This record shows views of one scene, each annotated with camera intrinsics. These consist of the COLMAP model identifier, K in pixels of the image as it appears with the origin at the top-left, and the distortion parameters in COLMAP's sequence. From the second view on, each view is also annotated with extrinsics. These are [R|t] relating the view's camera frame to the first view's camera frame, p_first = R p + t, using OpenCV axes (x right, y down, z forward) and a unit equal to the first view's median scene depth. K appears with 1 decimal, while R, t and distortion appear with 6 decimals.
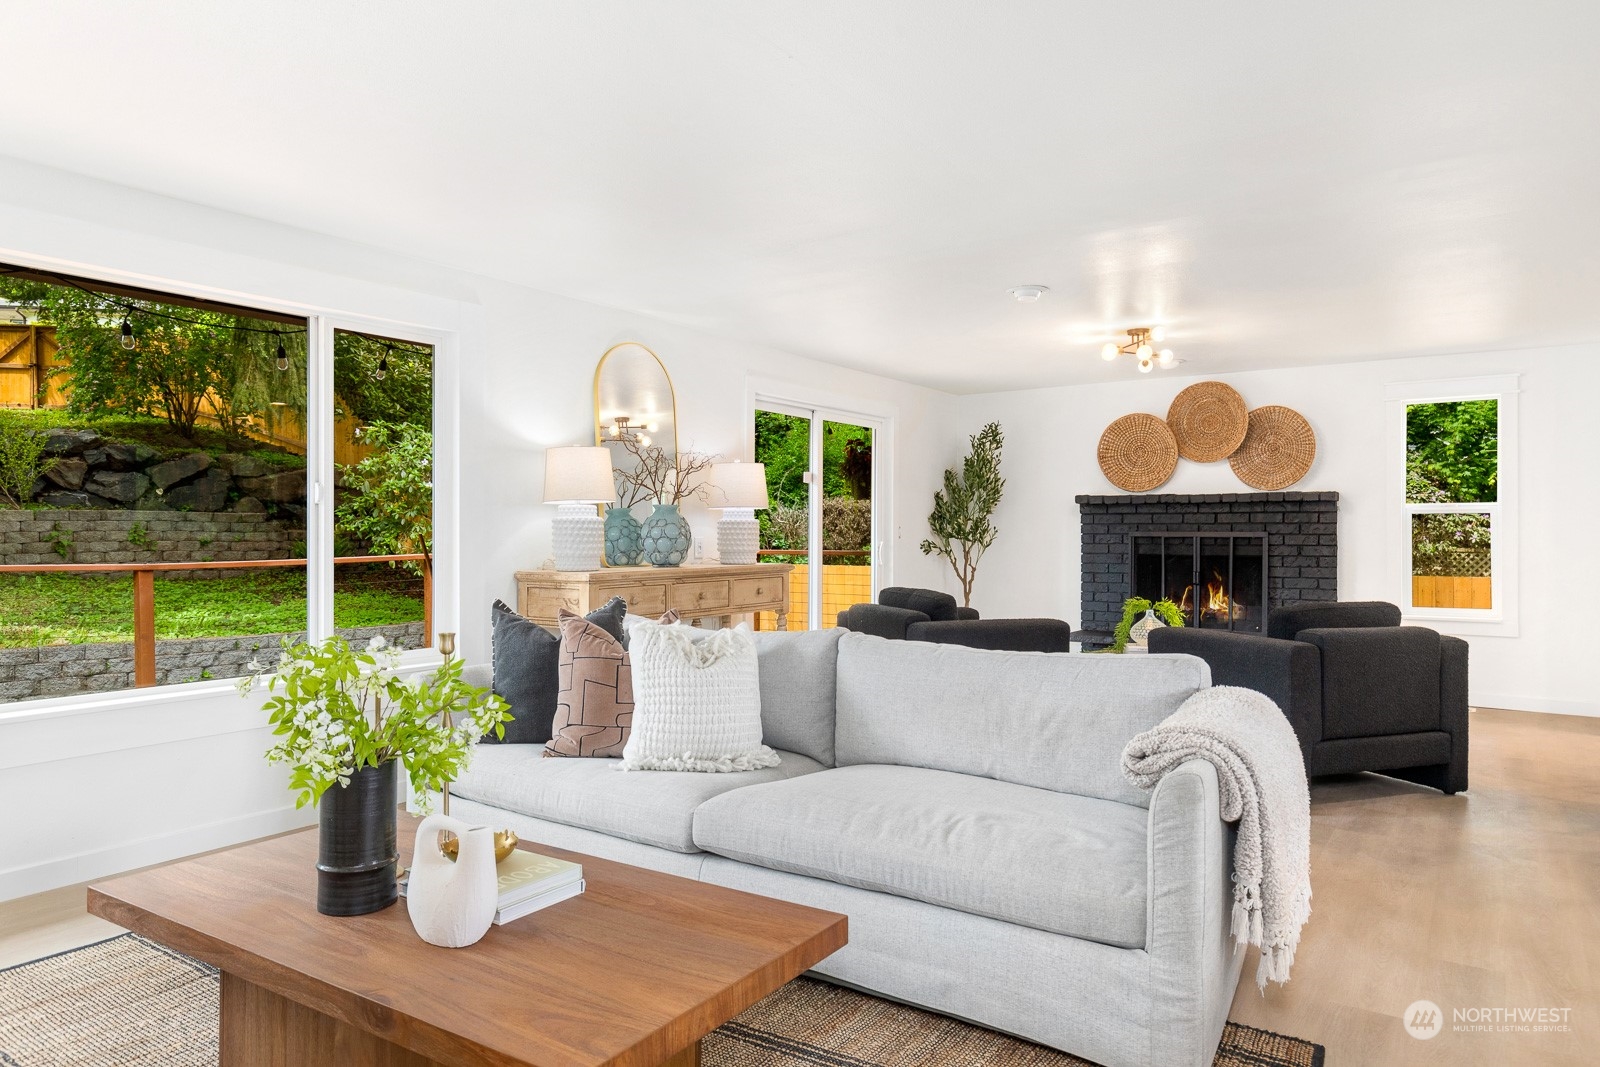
lens RADIAL K [[1045.7, 0, 796.8], [0, 1045.7, 532.4], [0, 0, 1]] dist [0.004784, -0.000146]
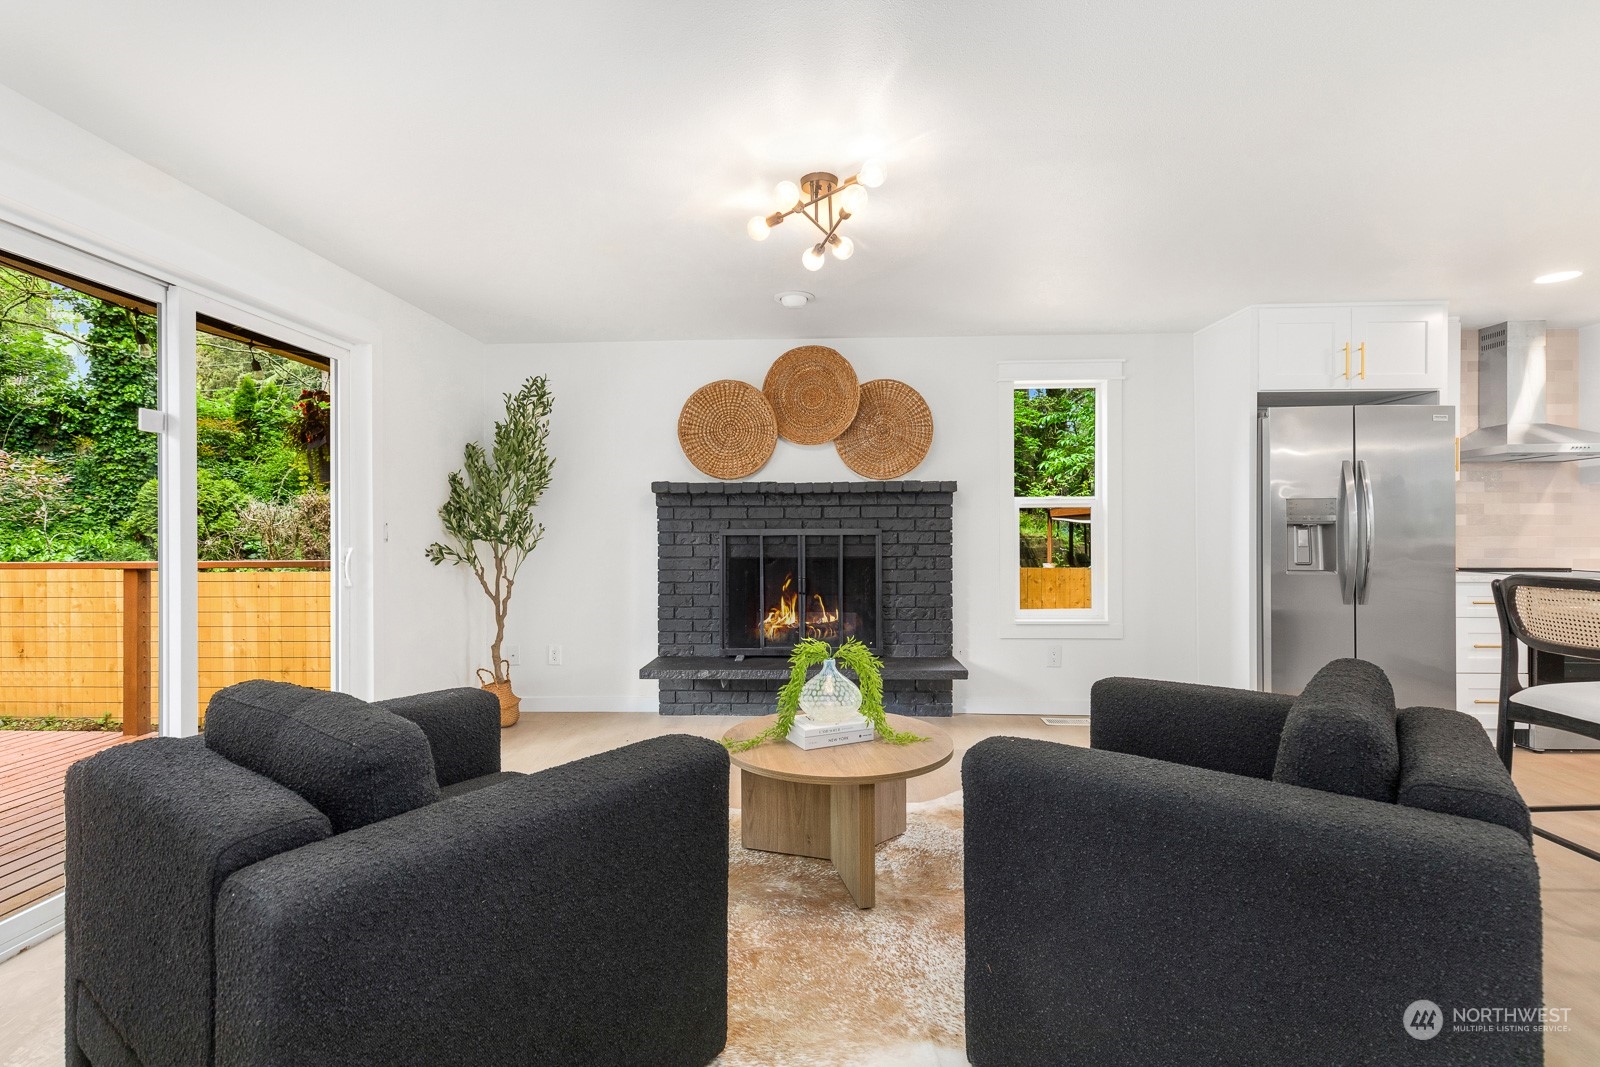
lens RADIAL K [[724.0, 0, 791.3], [0, 724.0, 531.7], [0, 0, 1]] dist [0.007379, -0.001172]
pose [[0.850279, -0.007354, 0.526281, 0.075726], [0.006351, 0.999973, 0.003712, -0.000502], [-0.526294, 0.000186, 0.850303, 0.502158]]
